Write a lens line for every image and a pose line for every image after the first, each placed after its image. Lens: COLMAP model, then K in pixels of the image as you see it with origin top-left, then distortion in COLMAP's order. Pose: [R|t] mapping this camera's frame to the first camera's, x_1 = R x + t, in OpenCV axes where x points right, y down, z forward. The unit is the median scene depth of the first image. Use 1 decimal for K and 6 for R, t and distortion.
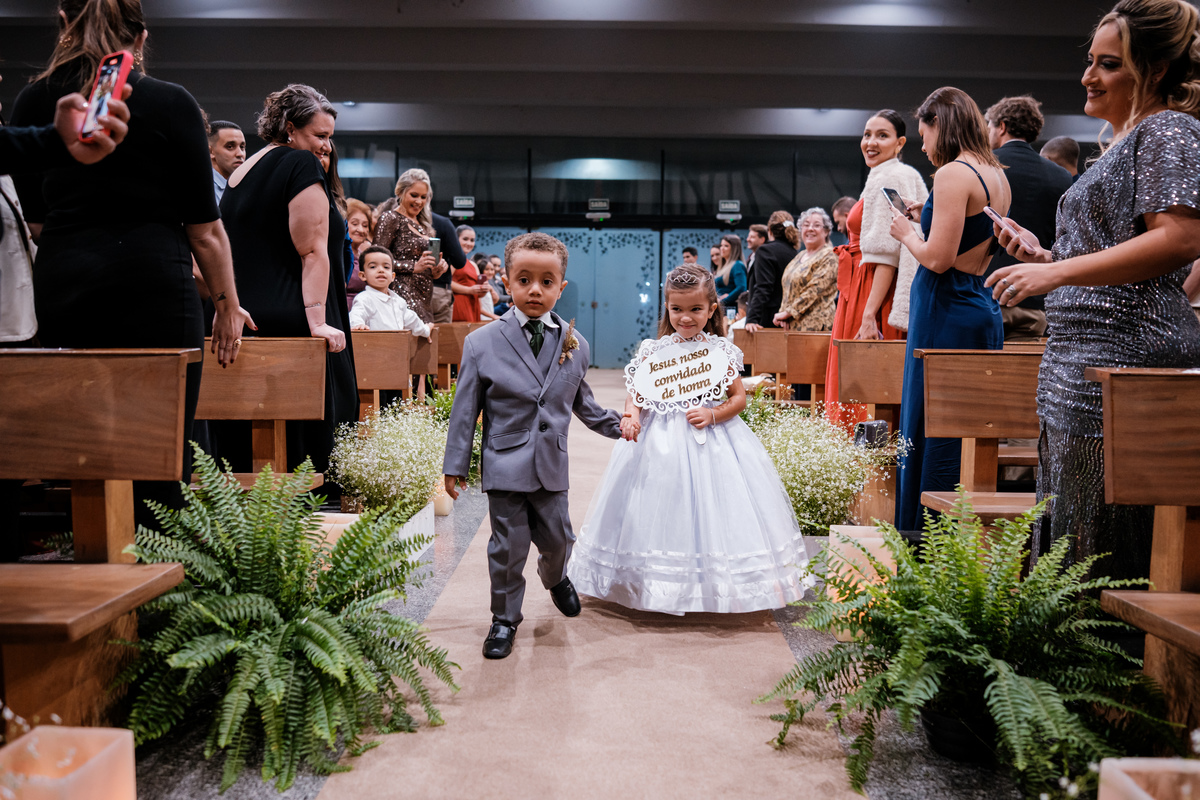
lens RADIAL K [[912.0, 0, 600.0], [0, 912.0, 400.0], [0, 0, 1]] dist [0.001612, 0.002215]
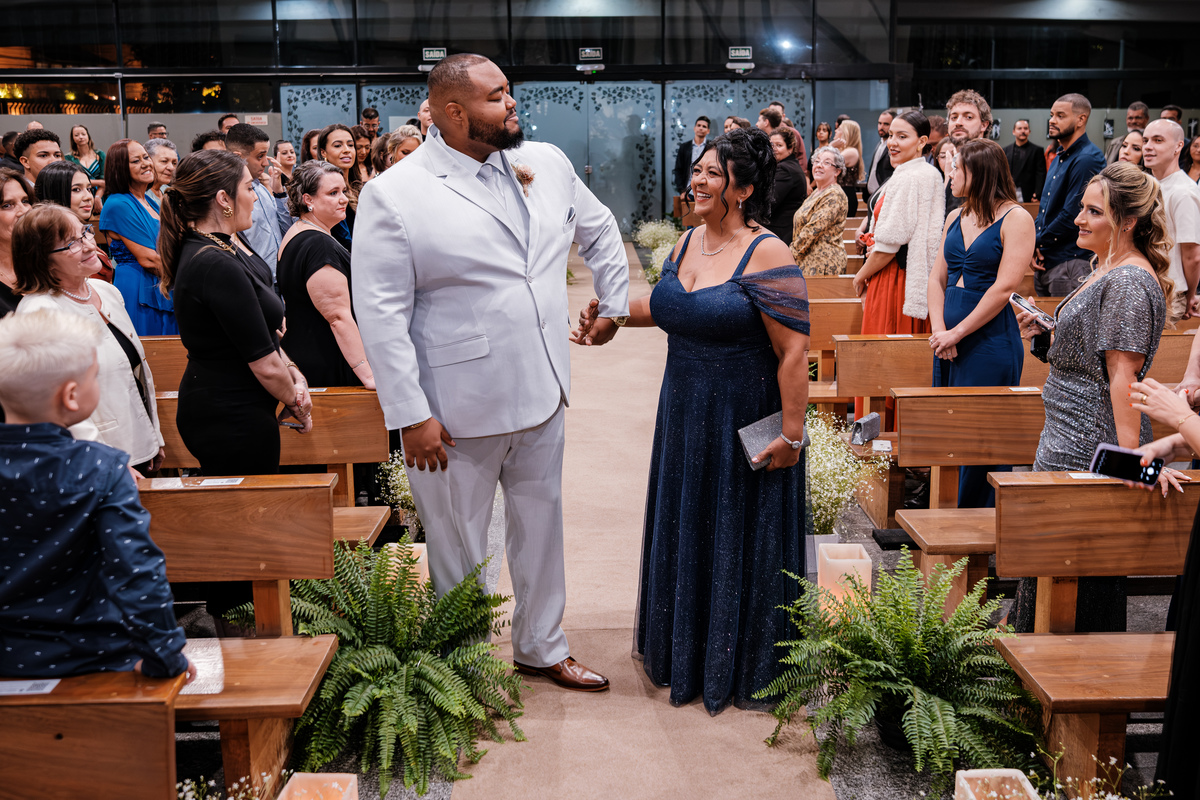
lens RADIAL K [[1058.8, 0, 628.2], [0, 1058.8, 346.8], [0, 0, 1]] dist [0.001991, 0.009369]
pose [[0.999220, -0.026308, 0.029446, -0.052393], [0.023815, 0.996344, 0.082040, -0.361352], [-0.031496, -0.081275, 0.996194, -0.550065]]
